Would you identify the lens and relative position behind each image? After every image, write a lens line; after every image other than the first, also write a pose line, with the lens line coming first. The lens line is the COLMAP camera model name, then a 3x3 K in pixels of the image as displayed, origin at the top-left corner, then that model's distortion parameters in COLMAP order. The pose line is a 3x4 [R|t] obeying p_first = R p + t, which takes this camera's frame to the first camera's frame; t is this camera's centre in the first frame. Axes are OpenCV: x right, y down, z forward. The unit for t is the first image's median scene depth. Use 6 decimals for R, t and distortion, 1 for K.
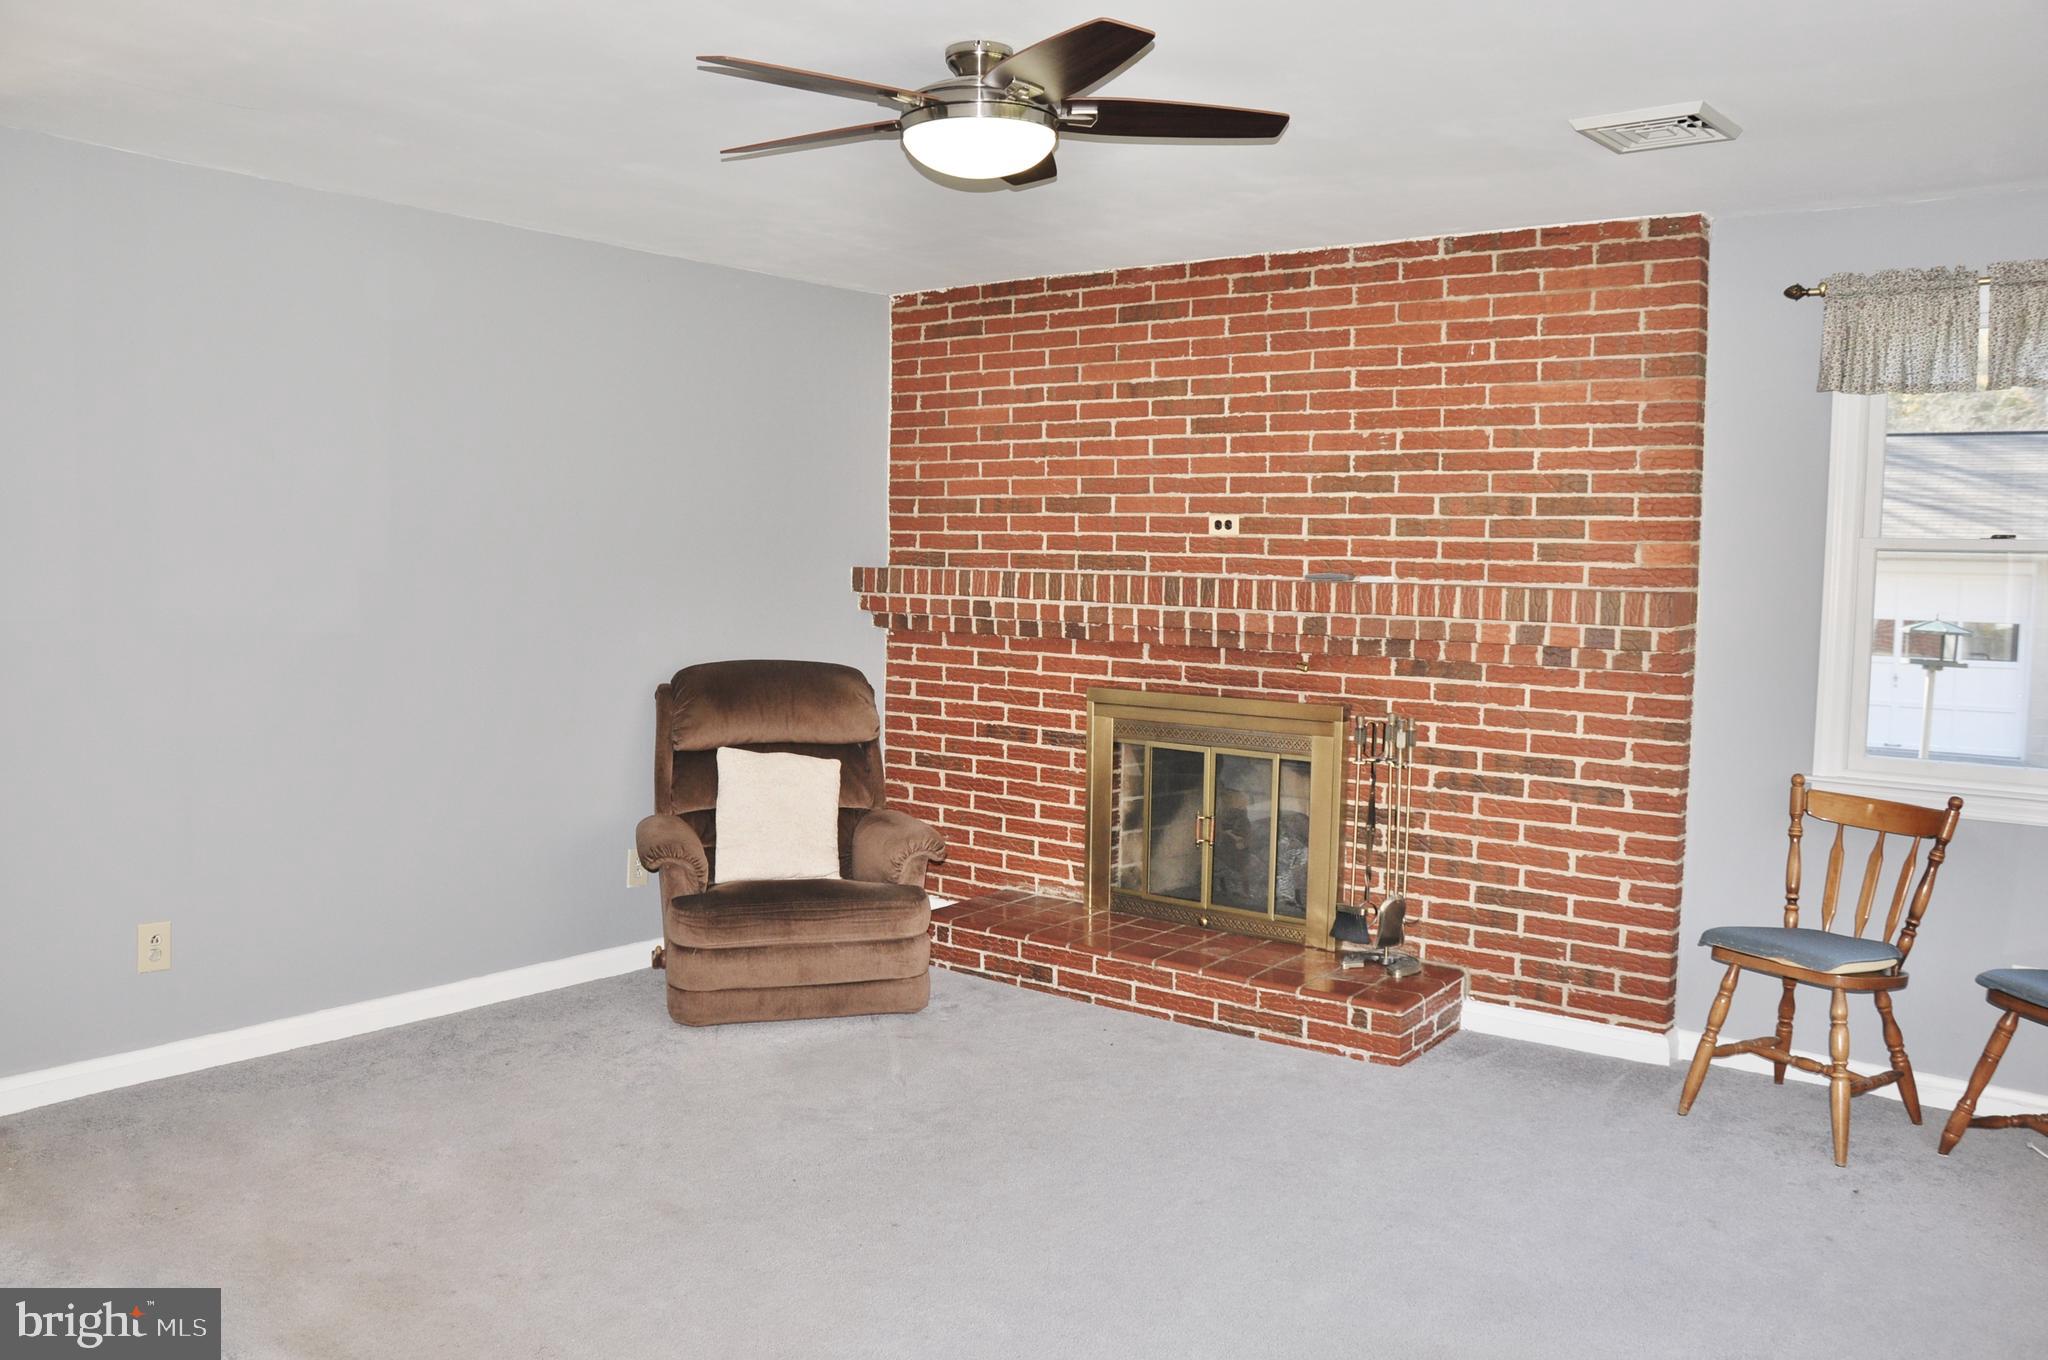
lens RADIAL K [[1605.5, 0, 1022.0], [0, 1605.5, 688.6], [0, 0, 1]] dist [-0.157719, 0.129181]
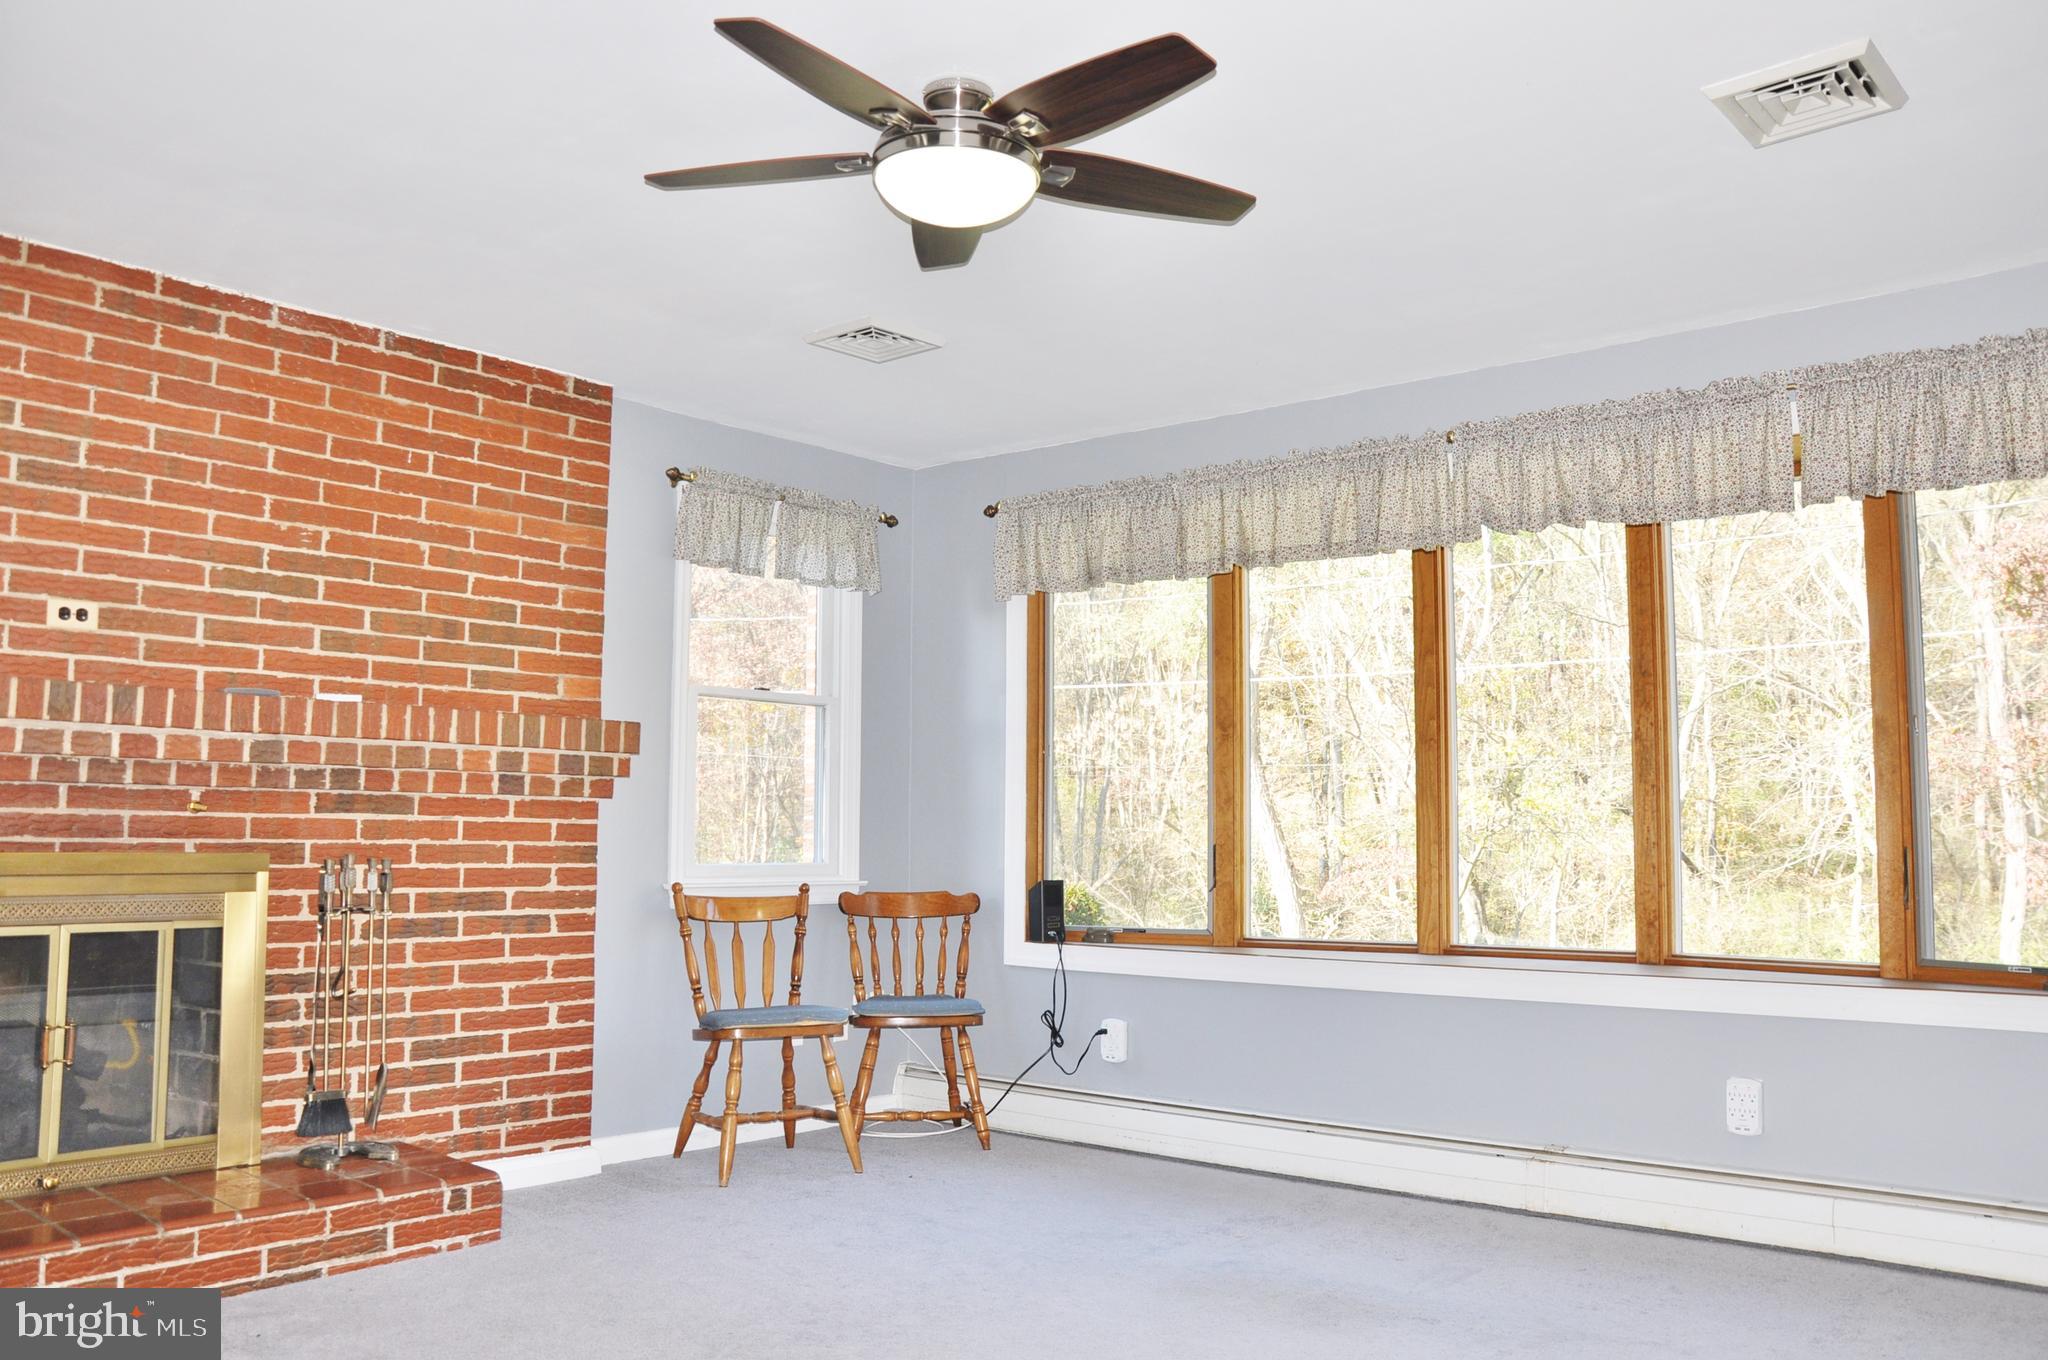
lens RADIAL K [[1603.3, 0, 1022.9], [0, 1603.3, 688.4], [0, 0, 1]] dist [-0.158930, 0.131050]
pose [[0.046517, 0.072976, 0.996248, -0.610324], [0.076253, 0.994158, -0.076383, 0.018939], [-0.996003, 0.079520, 0.040681, 0.613159]]
